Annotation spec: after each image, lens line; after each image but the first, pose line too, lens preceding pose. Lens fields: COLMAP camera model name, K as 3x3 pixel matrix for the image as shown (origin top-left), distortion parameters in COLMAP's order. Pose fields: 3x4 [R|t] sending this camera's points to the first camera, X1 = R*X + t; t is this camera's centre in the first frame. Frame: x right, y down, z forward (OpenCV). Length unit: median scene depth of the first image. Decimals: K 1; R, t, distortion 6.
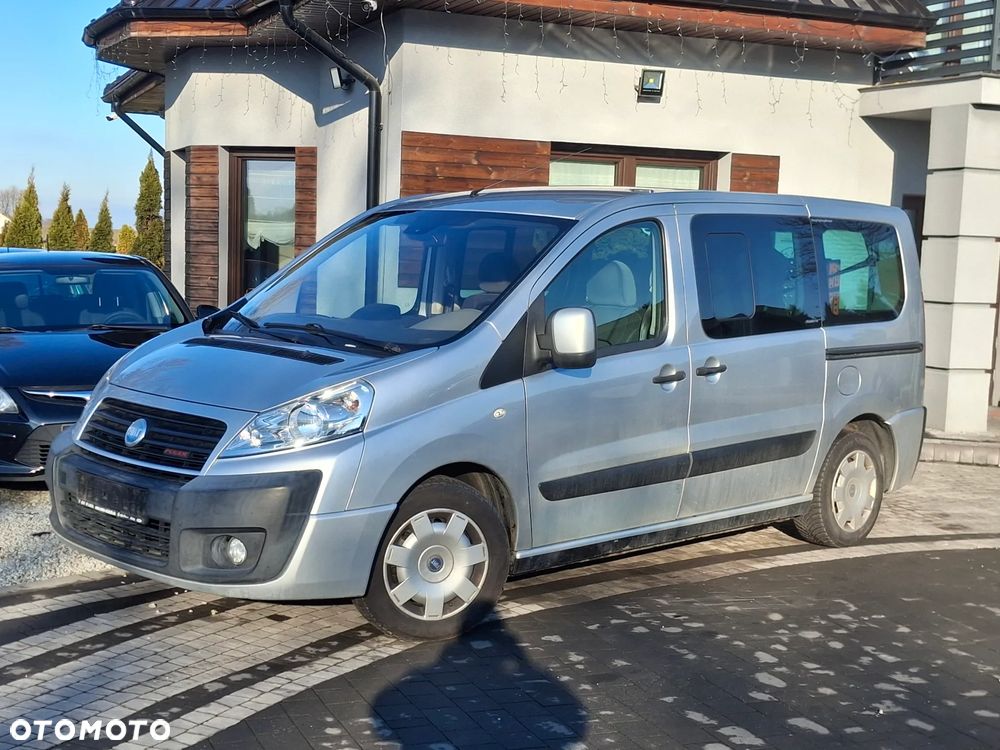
lens RADIAL K [[1343.7, 0, 475.9], [0, 1343.7, 387.7], [0, 0, 1]] dist [0.210795, -0.578716]
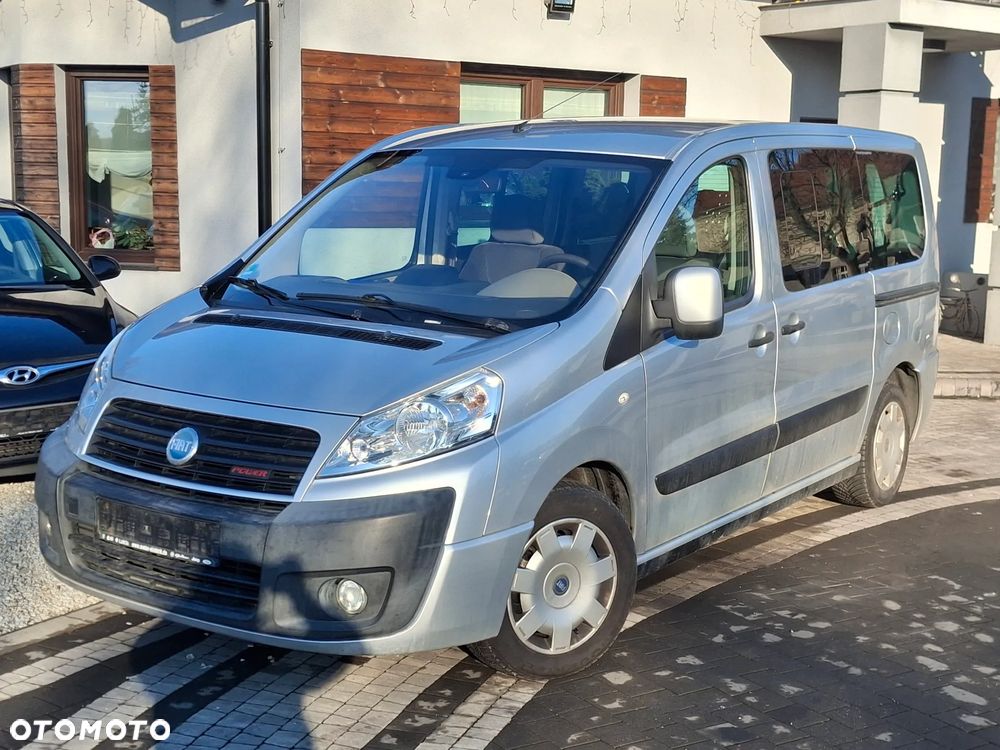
lens RADIAL K [[1342.7, 0, 500.0], [0, 1342.7, 375.0], [0, 0, 1]] dist [0.208916, -0.582417]
pose [[0.980563, -0.043926, 0.191225, -0.198852], [0.034332, 0.997994, 0.053198, -0.038831], [-0.193178, -0.045599, 0.980103, 0.186834]]
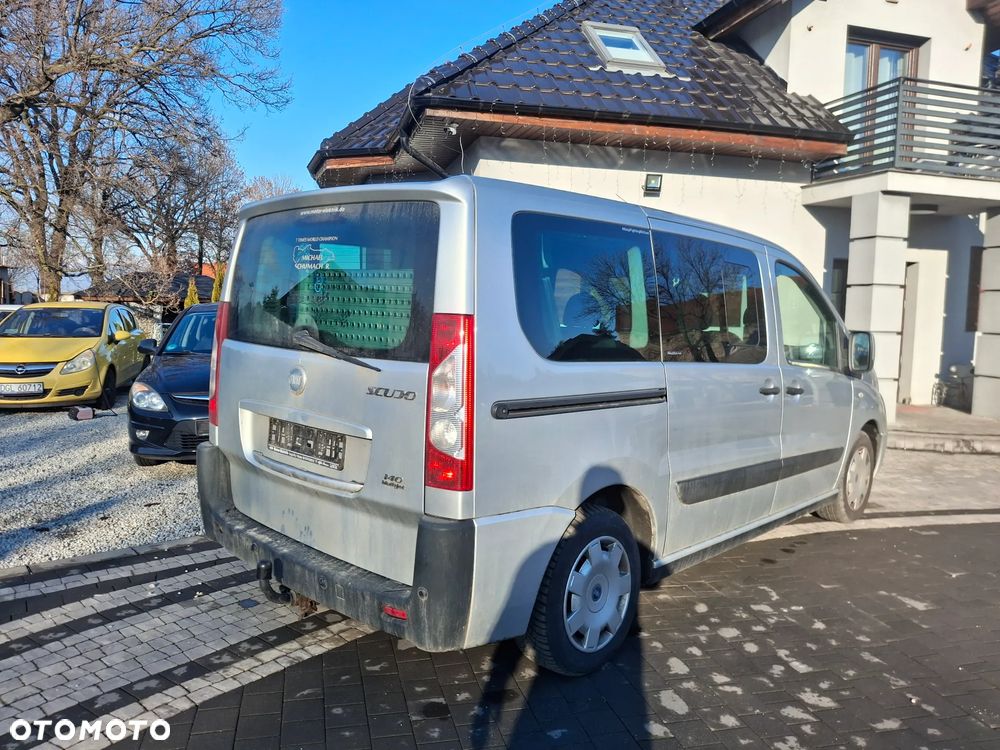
lens RADIAL K [[737.8, 0, 510.4], [0, 737.8, 365.6], [0, 0, 1]] dist [0.052116, -0.115795]
pose [[0.992897, -0.001342, -0.118973, 0.140851], [-0.001633, 0.999689, -0.024901, -0.014063], [0.118970, 0.024918, 0.992585, 0.384878]]
